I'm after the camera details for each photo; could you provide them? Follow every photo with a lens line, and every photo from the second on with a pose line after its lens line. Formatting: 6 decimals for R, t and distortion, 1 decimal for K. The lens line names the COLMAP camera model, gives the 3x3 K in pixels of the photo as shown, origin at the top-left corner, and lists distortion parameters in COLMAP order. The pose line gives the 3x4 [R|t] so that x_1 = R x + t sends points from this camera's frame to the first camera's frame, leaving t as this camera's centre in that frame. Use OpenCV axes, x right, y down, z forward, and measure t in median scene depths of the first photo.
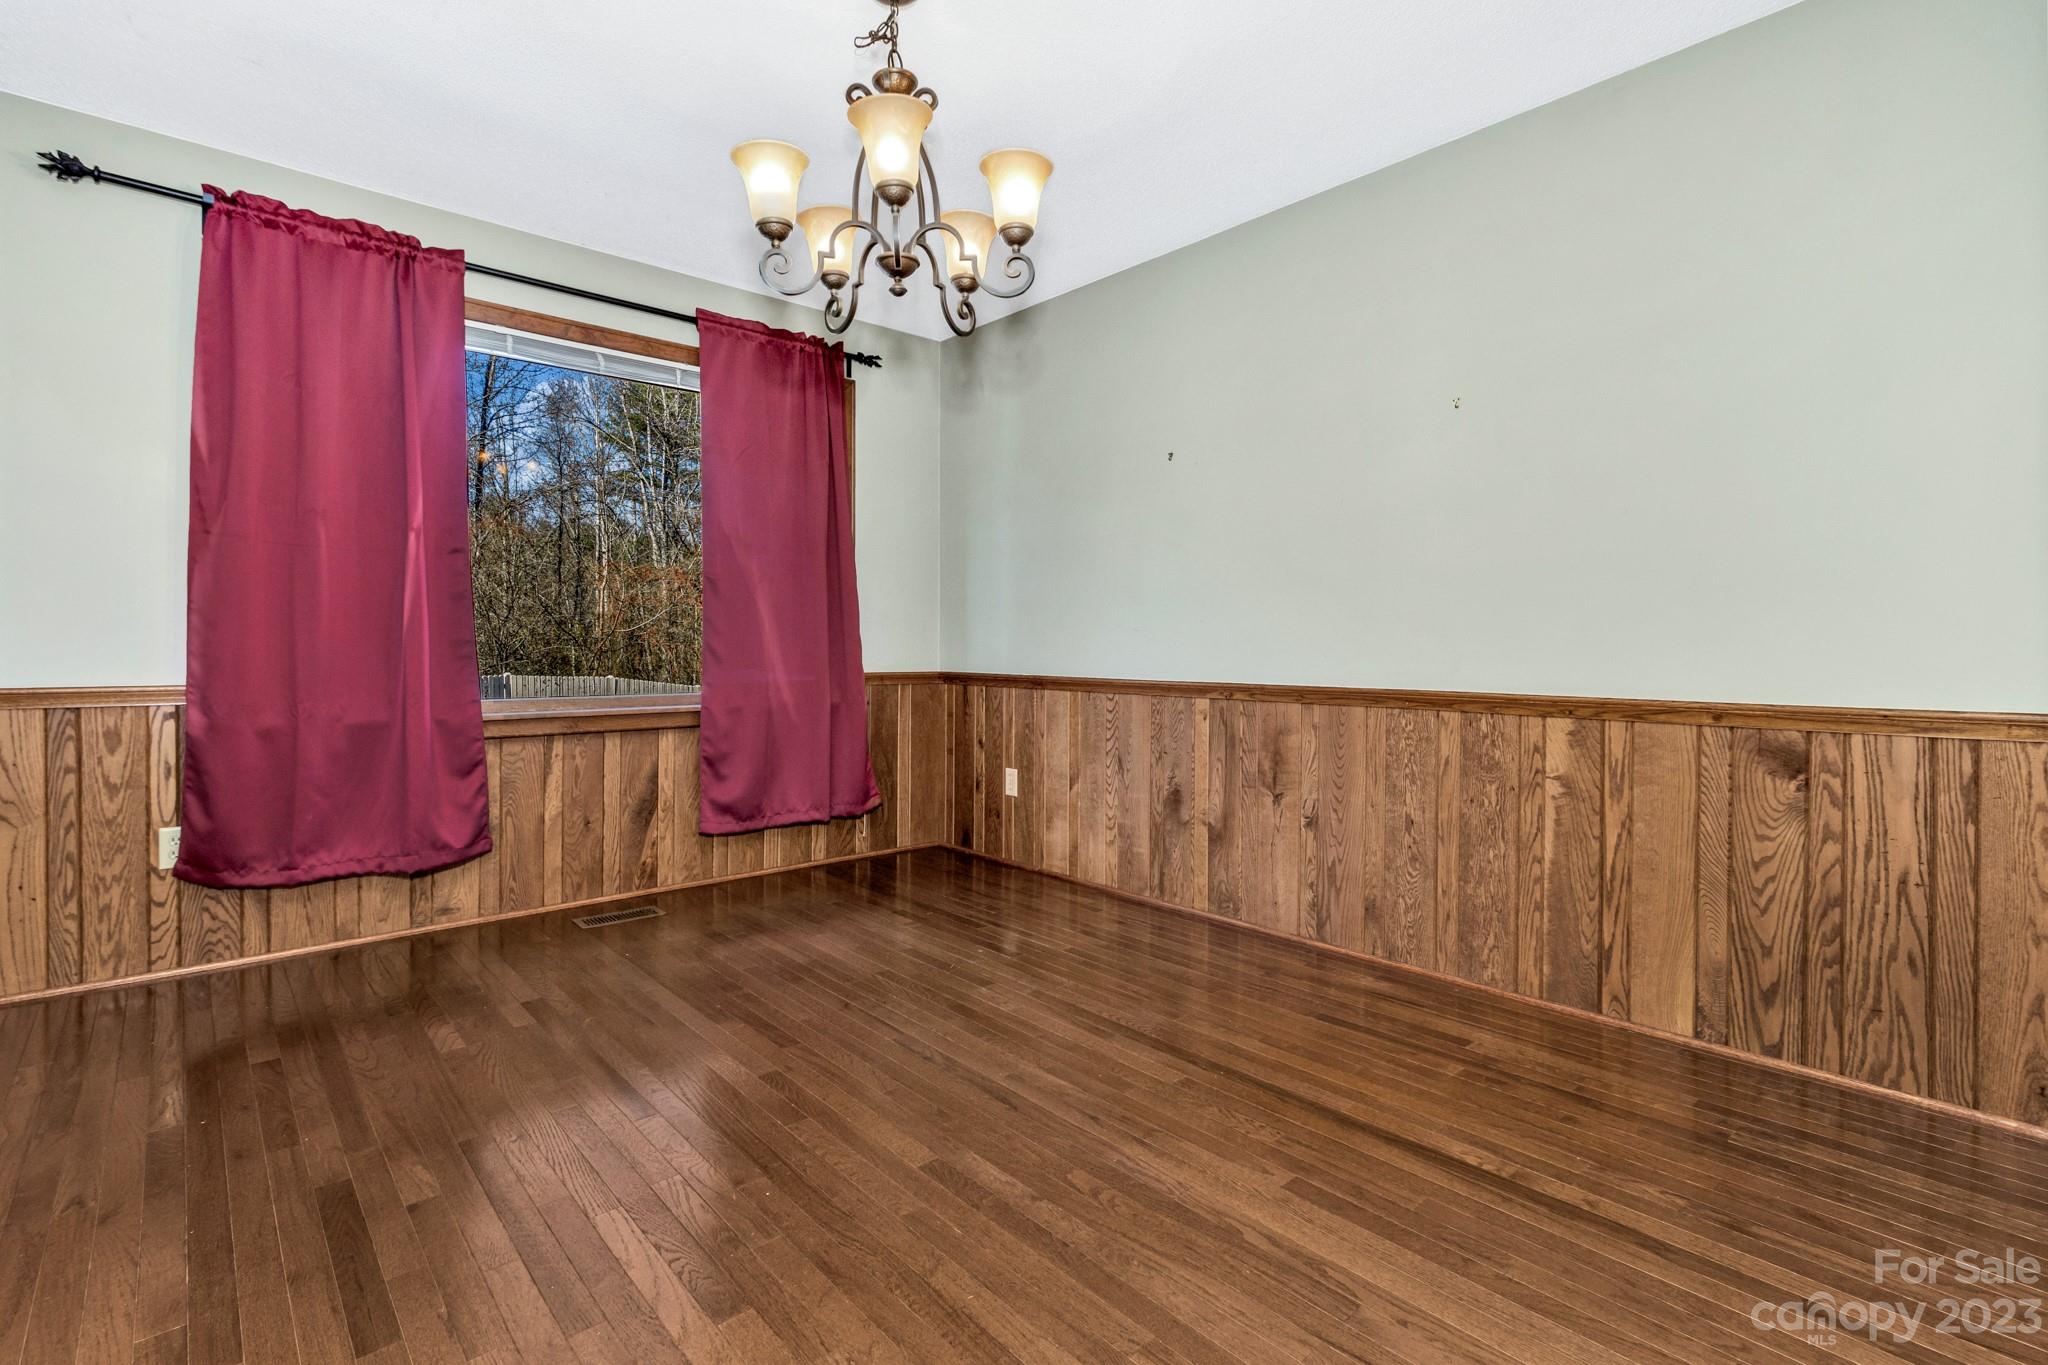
lens RADIAL K [[948.7, 0, 1022.5], [0, 948.7, 666.2], [0, 0, 1]] dist [-0.000493, 0.000099]
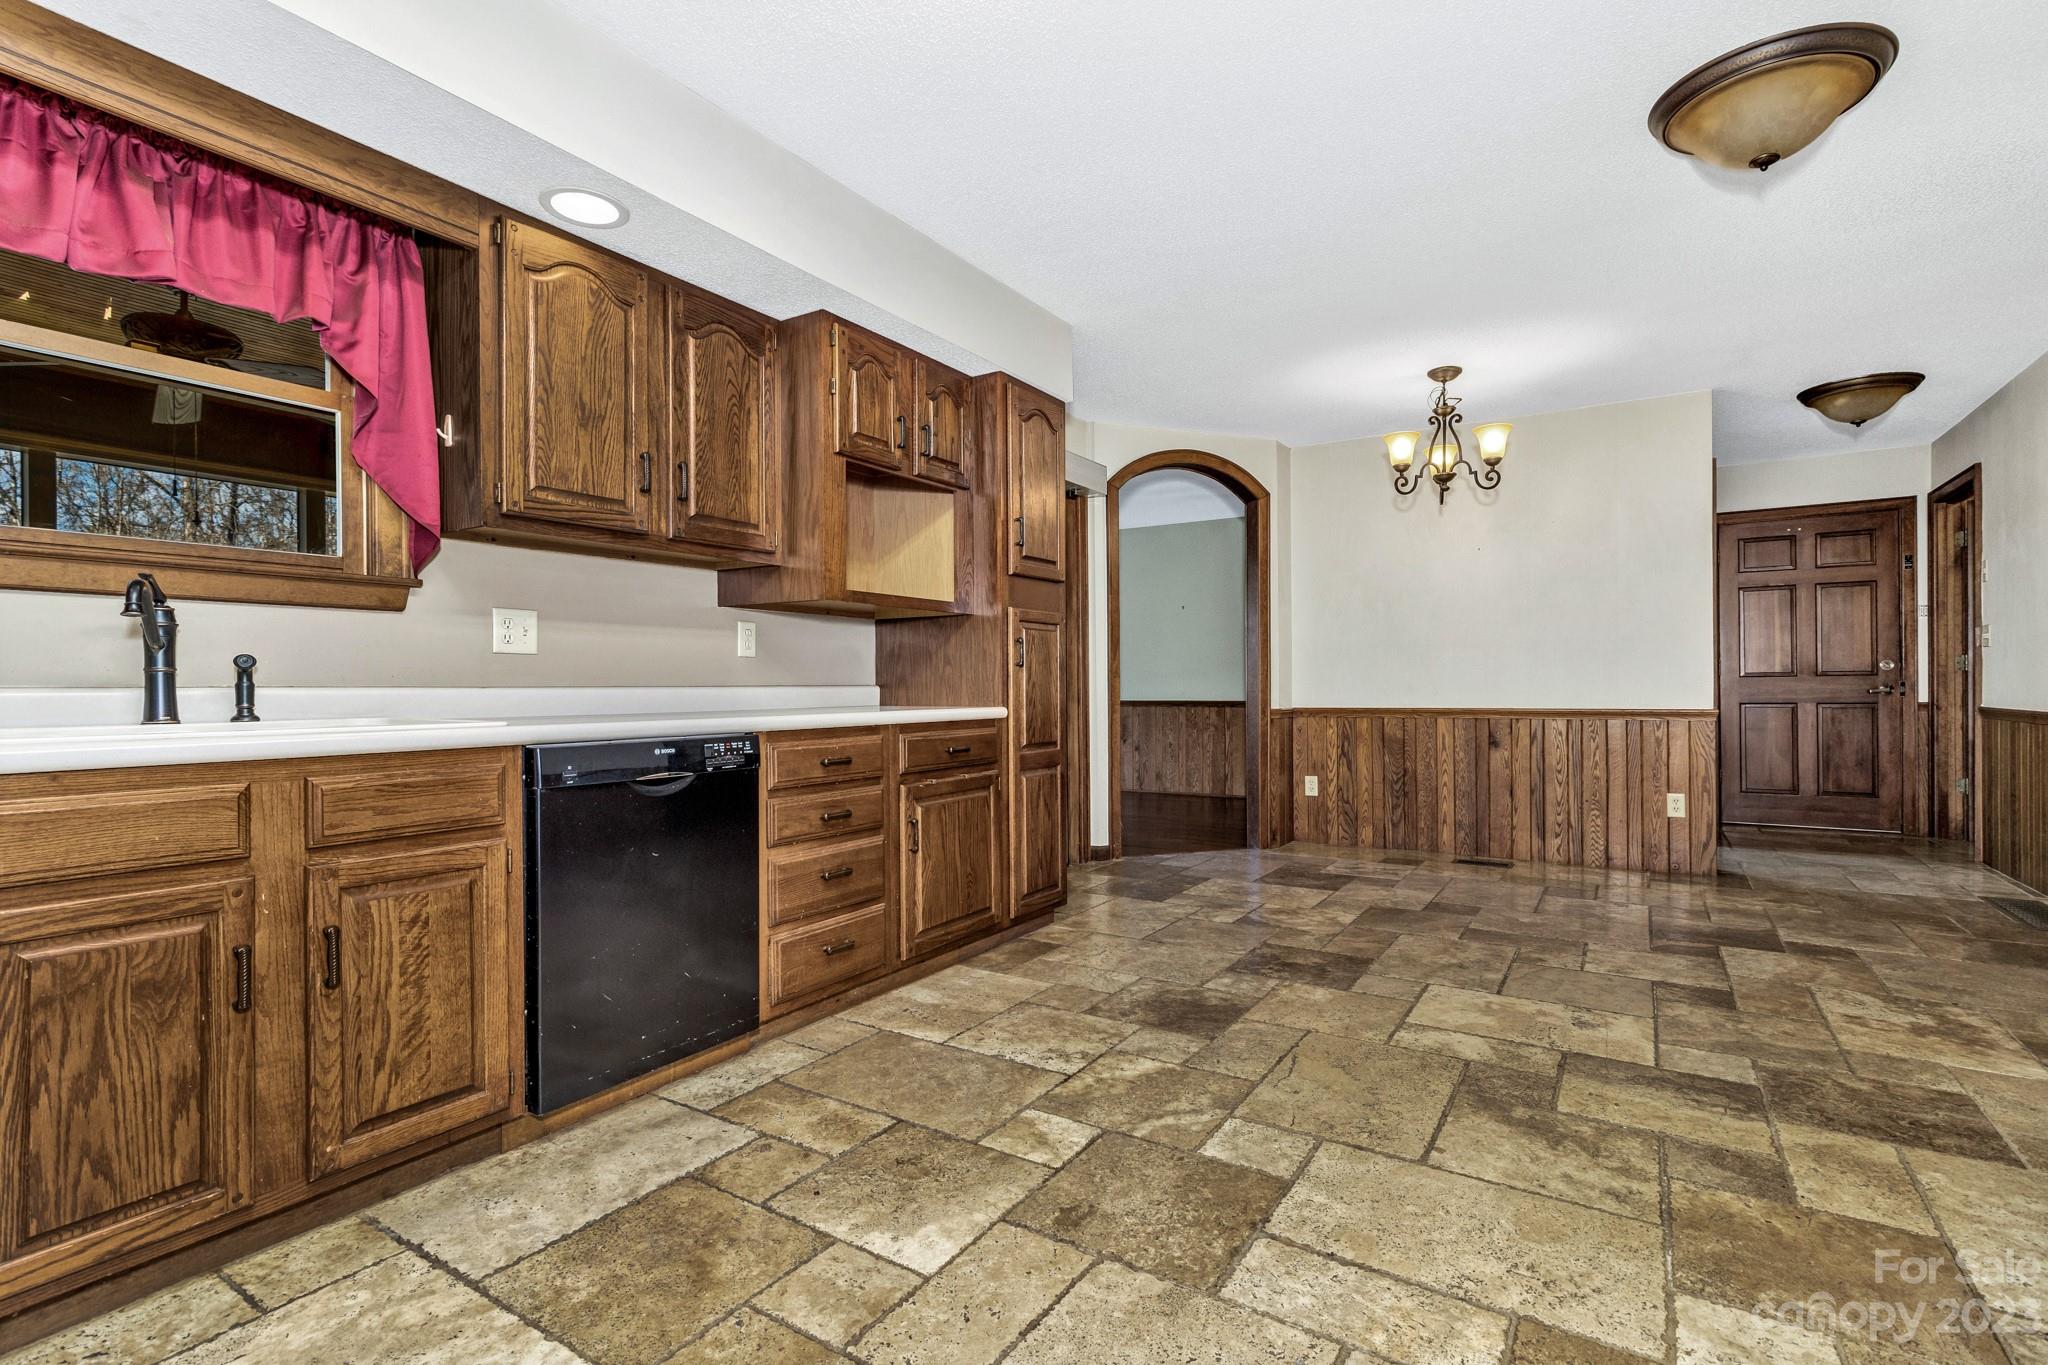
lens RADIAL K [[948.9, 0, 1022.0], [0, 948.9, 686.4], [0, 0, 1]] dist [-0.001571, -0.000082]
pose [[0.962963, -0.005115, 0.269585, -0.589709], [0.010910, 0.999740, -0.020002, 0.024965], [-0.269413, 0.022202, 0.962769, -1.222903]]
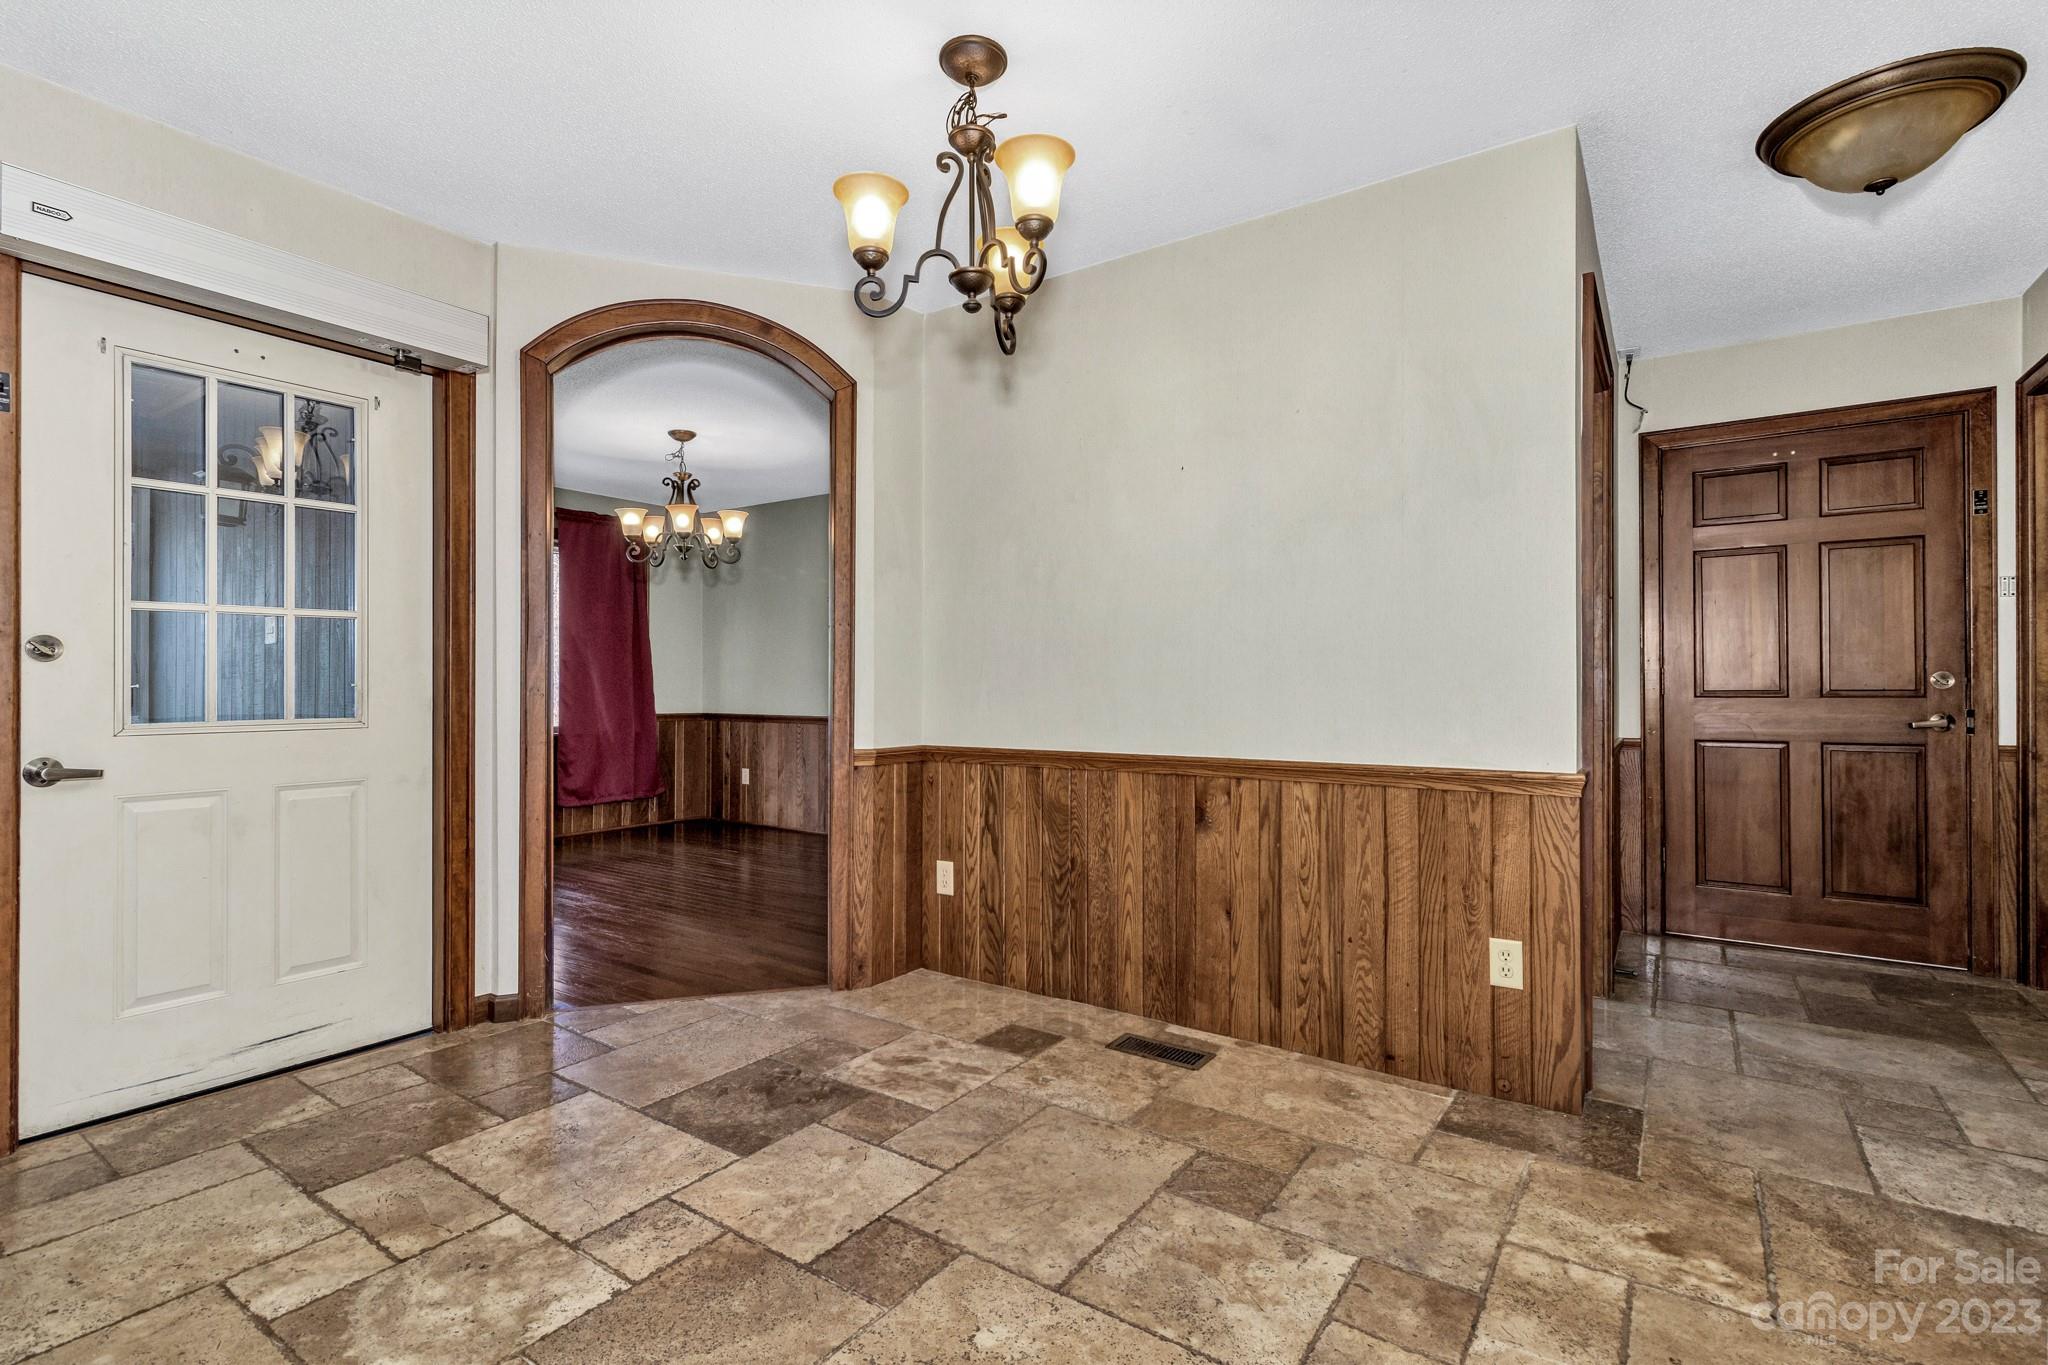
lens RADIAL K [[944.3, 0, 1024.0], [0, 944.3, 682.5], [0, 0, 1]] dist [-0.000505, -0.000133]
pose [[0.971148, 0.001191, 0.238474, 0.072082], [0.005082, 0.999657, -0.025688, -0.002117], [-0.238423, 0.026159, 0.970809, -0.810496]]
